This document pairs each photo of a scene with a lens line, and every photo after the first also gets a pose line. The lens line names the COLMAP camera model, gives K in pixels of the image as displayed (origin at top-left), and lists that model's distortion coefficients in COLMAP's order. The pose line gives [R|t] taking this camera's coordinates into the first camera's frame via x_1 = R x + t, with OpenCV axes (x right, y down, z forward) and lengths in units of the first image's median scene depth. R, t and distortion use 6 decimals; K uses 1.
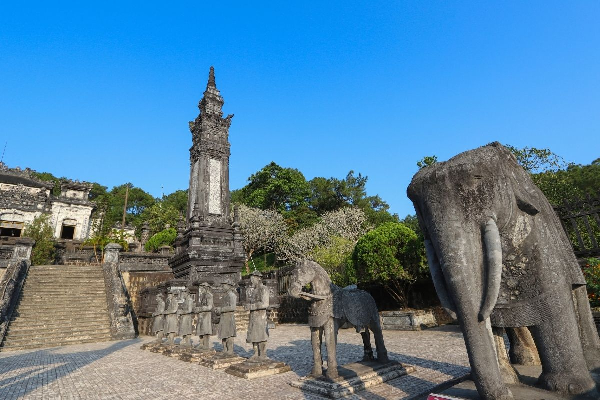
lens RADIAL K [[309.8, 0, 298.9], [0, 309.8, 205.7], [0, 0, 1]] dist [-0.005735, -0.000043]
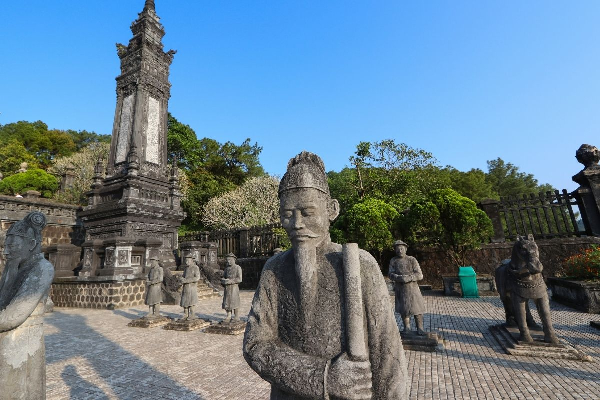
lens RADIAL K [[301.2, 0, 299.7], [0, 301.2, 190.4], [0, 0, 1]] dist [0.000226, -0.000010]
pose [[0.916063, 0.121497, 0.382188, -0.194385], [-0.143322, 0.989250, 0.029046, 0.018438], [-0.374550, -0.081384, 0.923628, 0.076080]]
